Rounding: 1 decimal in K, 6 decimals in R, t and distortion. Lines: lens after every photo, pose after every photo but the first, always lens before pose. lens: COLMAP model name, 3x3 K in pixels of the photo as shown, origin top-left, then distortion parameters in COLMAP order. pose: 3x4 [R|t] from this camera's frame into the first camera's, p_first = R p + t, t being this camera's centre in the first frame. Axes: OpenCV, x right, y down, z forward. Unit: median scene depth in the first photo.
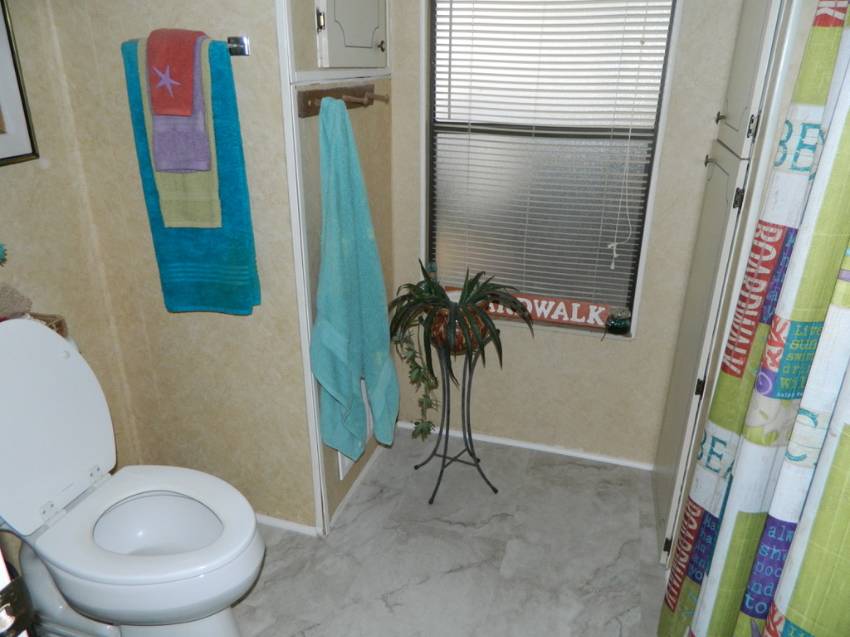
lens RADIAL K [[635.4, 0, 425.0], [0, 635.4, 318.5], [0, 0, 1]] dist [0.004562, -0.002225]
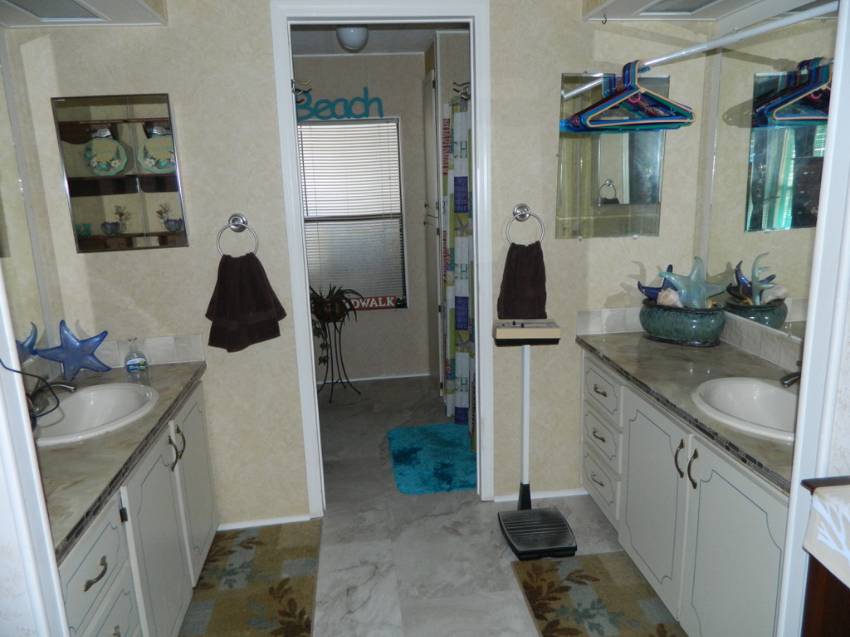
lens RADIAL K [[635.4, 0, 425.0], [0, 635.4, 318.5], [0, 0, 1]] dist [0.004562, -0.002225]
pose [[0.912026, -0.126491, 0.390138, -0.476108], [0.196129, 0.969945, -0.144015, 0.395886], [-0.360196, 0.207863, 0.909424, -0.985283]]
